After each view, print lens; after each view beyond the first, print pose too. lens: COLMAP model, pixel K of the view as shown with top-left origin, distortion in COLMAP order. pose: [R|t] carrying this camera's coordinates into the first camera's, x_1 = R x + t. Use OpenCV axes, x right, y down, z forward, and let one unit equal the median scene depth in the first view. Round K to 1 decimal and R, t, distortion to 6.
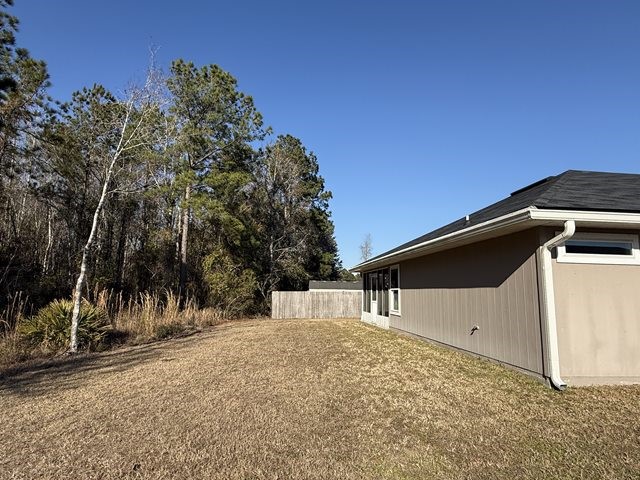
lens RADIAL K [[351.1, 0, 319.3], [0, 351.1, 240.4], [0, 0, 1]] dist [0.005301, -0.001105]
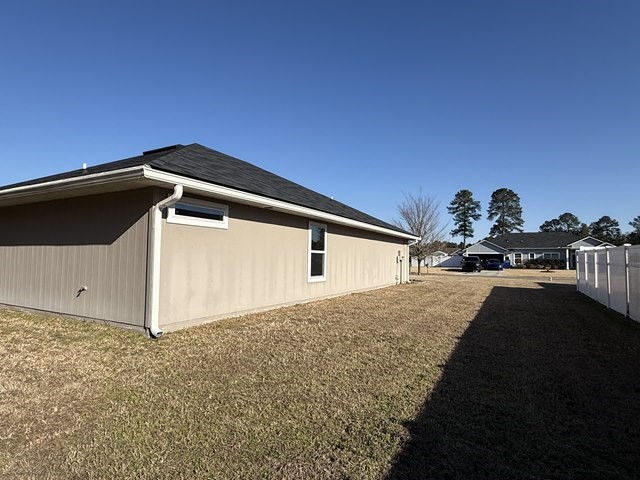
lens RADIAL K [[351.1, 0, 321.4], [0, 351.1, 240.7], [0, 0, 1]] dist [0.005301, -0.001105]
pose [[0.570402, 0.027448, 0.820907, 0.065251], [-0.121140, 0.991323, 0.051028, 0.005832], [-0.812383, -0.128551, 0.568777, -0.005346]]
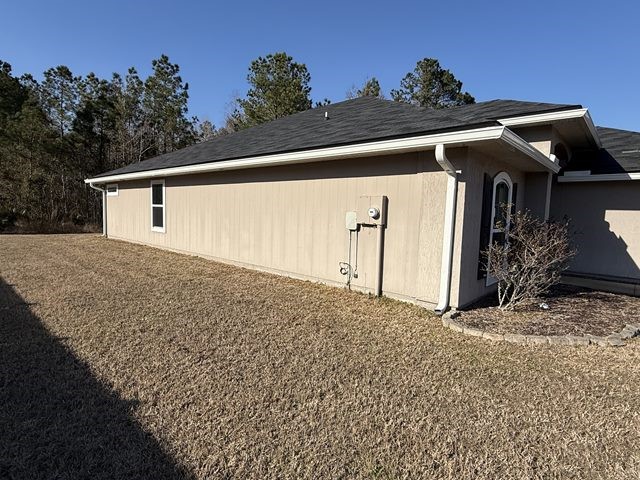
lens RADIAL K [[351.1, 0, 319.8], [0, 351.1, 239.8], [0, 0, 1]] dist [0.005301, -0.001105]
pose [[0.660008, 0.060196, -0.748843, 1.622777], [0.103935, 0.979883, 0.170374, 0.046503], [0.744034, -0.190279, 0.640474, 0.161250]]
